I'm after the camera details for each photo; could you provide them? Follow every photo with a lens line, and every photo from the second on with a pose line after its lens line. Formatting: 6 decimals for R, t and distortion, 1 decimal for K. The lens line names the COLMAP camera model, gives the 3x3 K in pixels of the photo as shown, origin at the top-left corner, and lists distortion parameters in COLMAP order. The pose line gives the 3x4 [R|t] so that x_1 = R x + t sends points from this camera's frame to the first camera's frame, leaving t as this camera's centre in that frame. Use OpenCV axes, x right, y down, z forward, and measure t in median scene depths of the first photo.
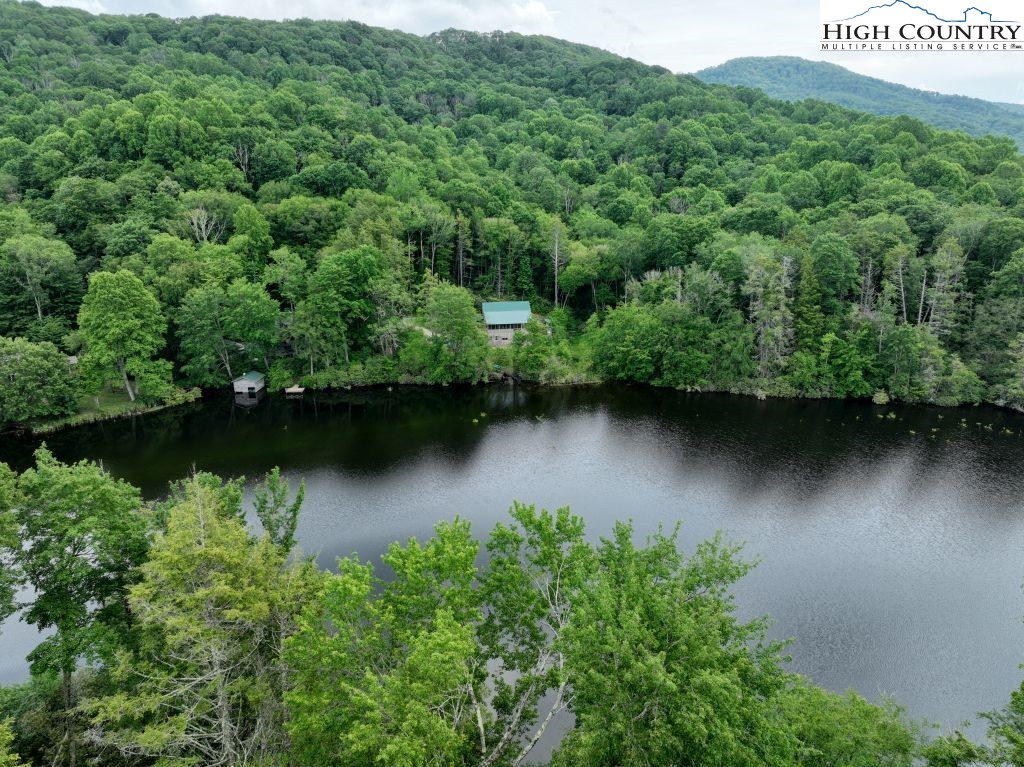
lens RADIAL K [[717.1, 0, 515.3], [0, 717.1, 383.7], [0, 0, 1]] dist [-0.002858, 0.019666]
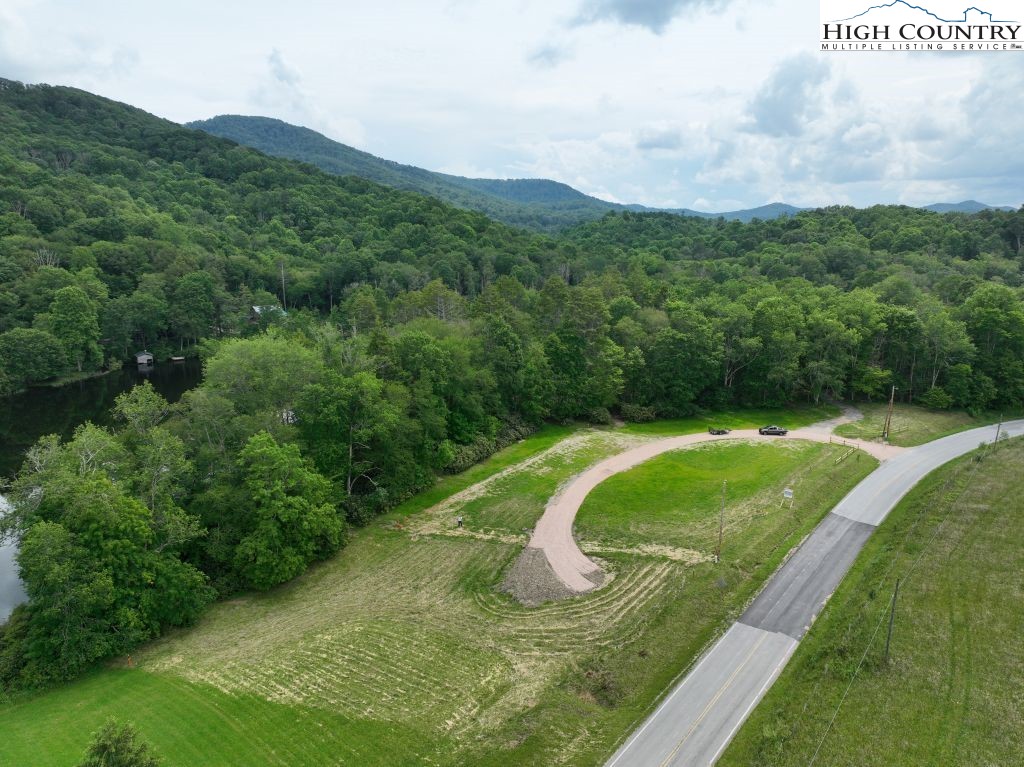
lens RADIAL K [[717.1, 0, 515.3], [0, 717.1, 383.7], [0, 0, 1]] dist [-0.002858, 0.019666]
pose [[0.779404, -0.116747, 0.615549, -0.549275], [0.154941, 0.987884, -0.008820, 0.150888], [-0.607061, 0.102248, 0.788050, -0.563780]]
